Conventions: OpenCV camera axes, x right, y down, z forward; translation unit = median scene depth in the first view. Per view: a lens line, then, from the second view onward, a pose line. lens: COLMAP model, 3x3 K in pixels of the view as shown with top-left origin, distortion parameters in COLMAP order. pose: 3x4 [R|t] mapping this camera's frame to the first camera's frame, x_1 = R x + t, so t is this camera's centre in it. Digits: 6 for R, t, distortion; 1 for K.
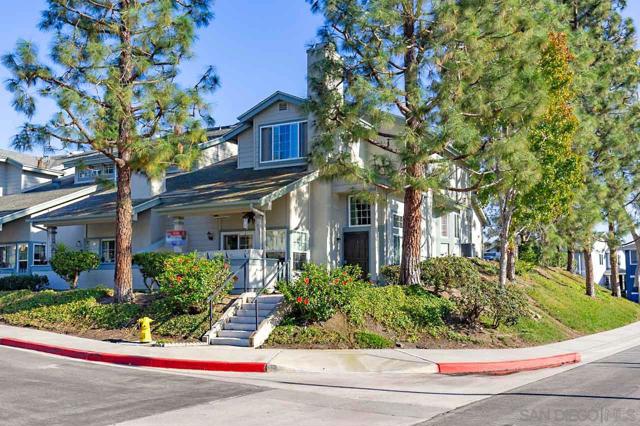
lens RADIAL K [[642.0, 0, 320.0], [0, 642.0, 212.7], [0, 0, 1]] dist [-0.017011, 0.000000]
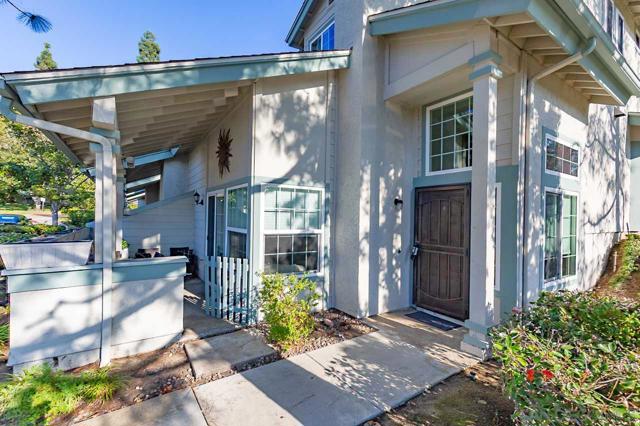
lens RADIAL K [[286.4, 0, 318.1], [0, 286.4, 214.0], [0, 0, 1]] dist [0.008390, -0.000234]
pose [[0.878270, 0.013158, -0.477984, 0.079680], [0.035153, 0.995140, 0.091985, 0.029553], [0.476871, -0.097590, 0.873539, 0.812793]]
